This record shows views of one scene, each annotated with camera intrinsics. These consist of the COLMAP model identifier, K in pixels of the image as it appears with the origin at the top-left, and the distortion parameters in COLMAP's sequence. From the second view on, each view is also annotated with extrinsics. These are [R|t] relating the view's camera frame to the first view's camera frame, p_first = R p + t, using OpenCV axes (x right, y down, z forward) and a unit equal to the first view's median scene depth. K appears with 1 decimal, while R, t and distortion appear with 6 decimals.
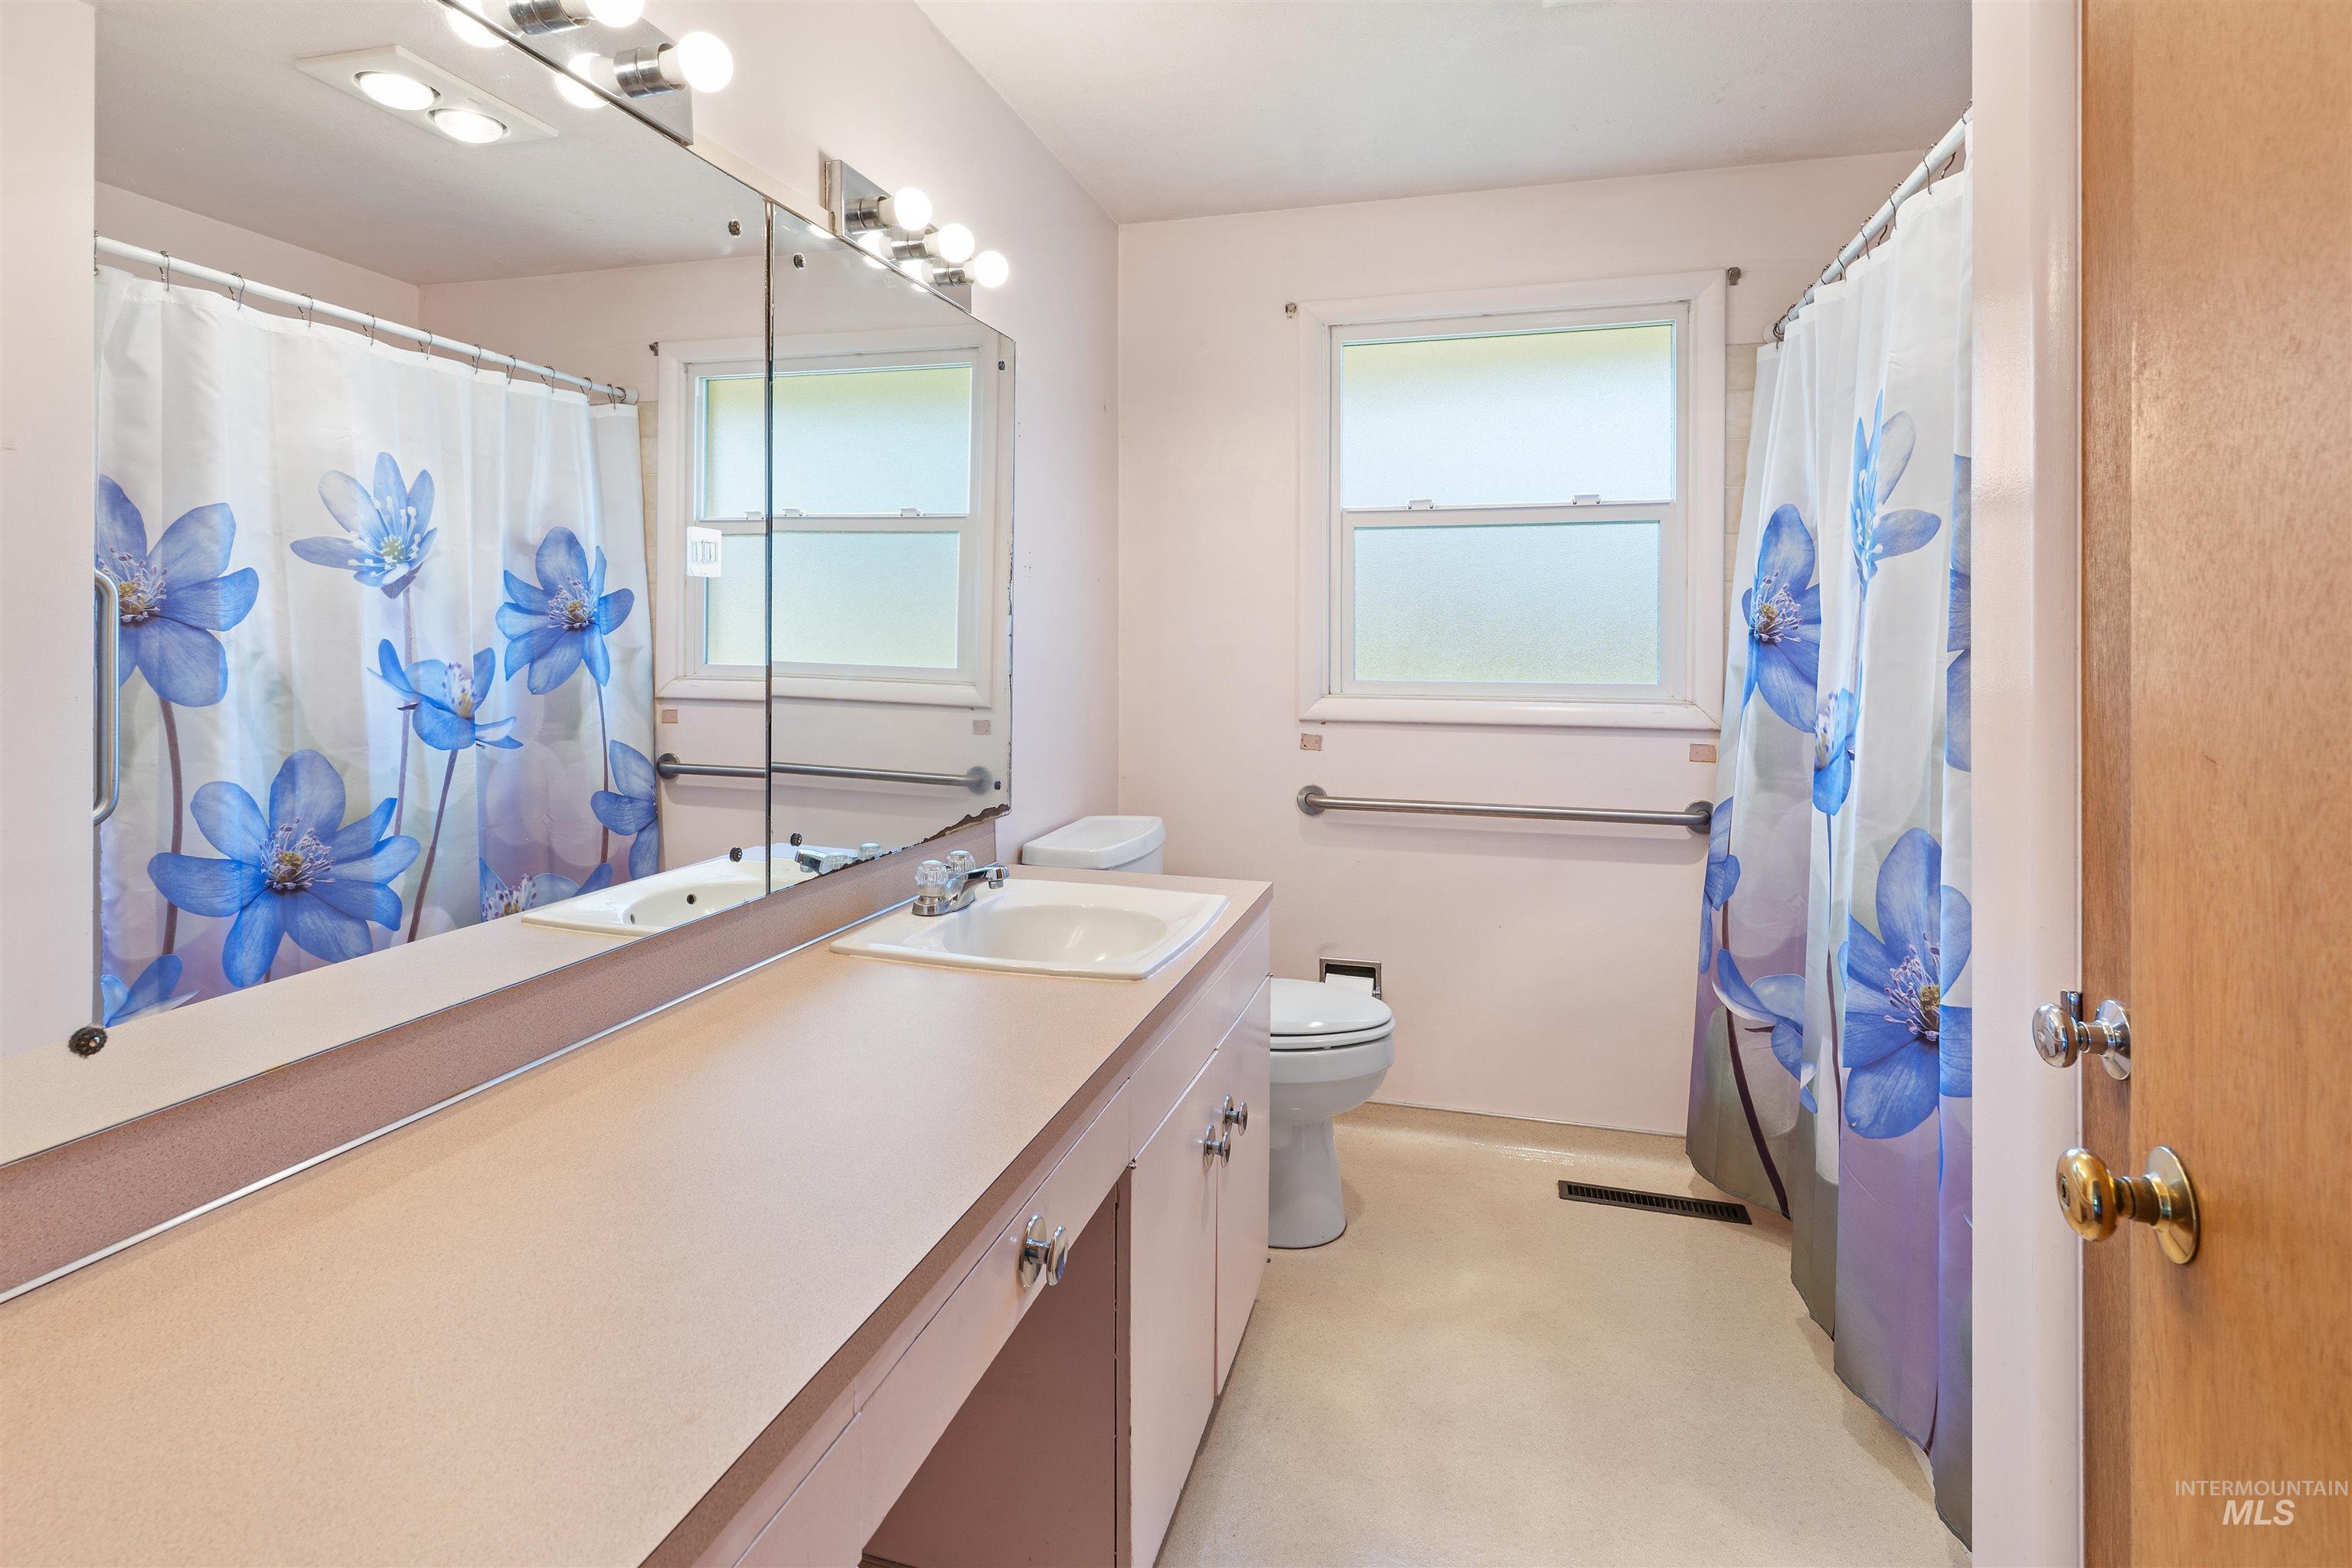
lens RADIAL K [[1167.7, 0, 1162.1], [0, 1167.7, 660.8], [0, 0, 1]] dist [0.002187, -0.000871]
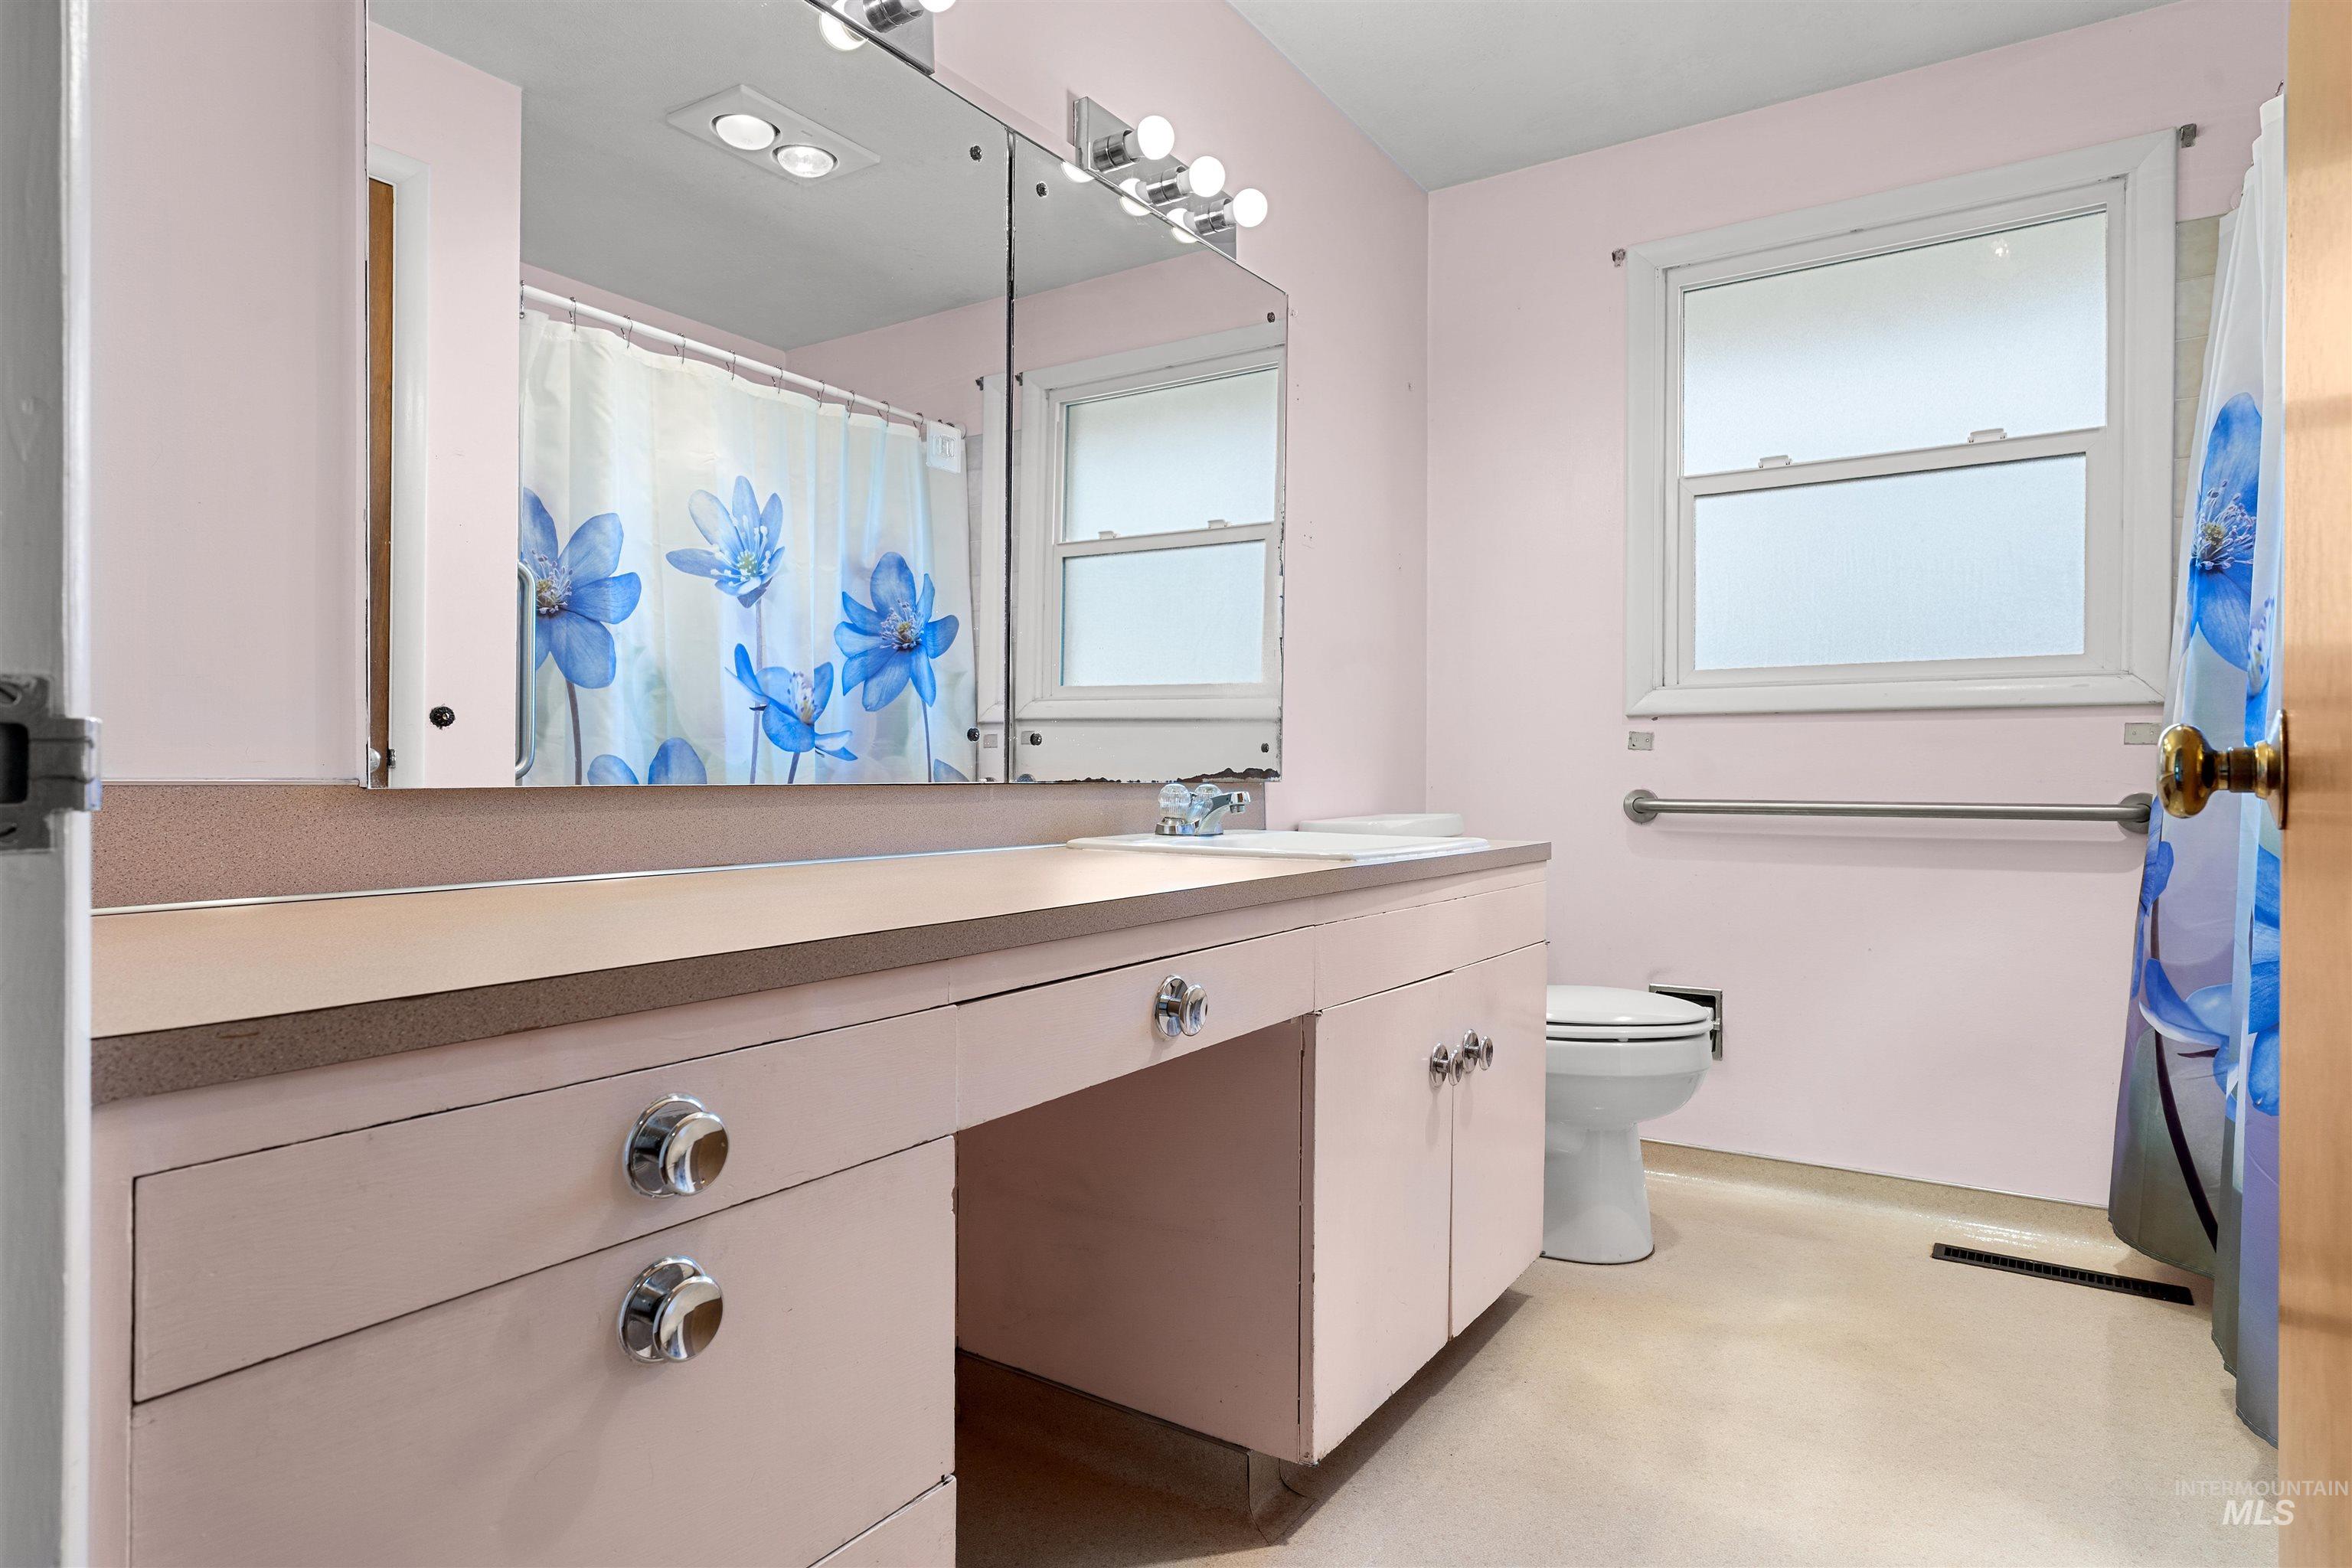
lens RADIAL K [[1307.0, 0, 1176.0], [0, 1307.0, 784.0], [0, 0, 1]] dist [-0.003955, 0.001472]
pose [[0.954597, 0.002884, -0.297885, 0.100710], [-0.005378, 0.999957, -0.007554, 0.129765], [0.297851, 0.008813, 0.954572, -0.054512]]
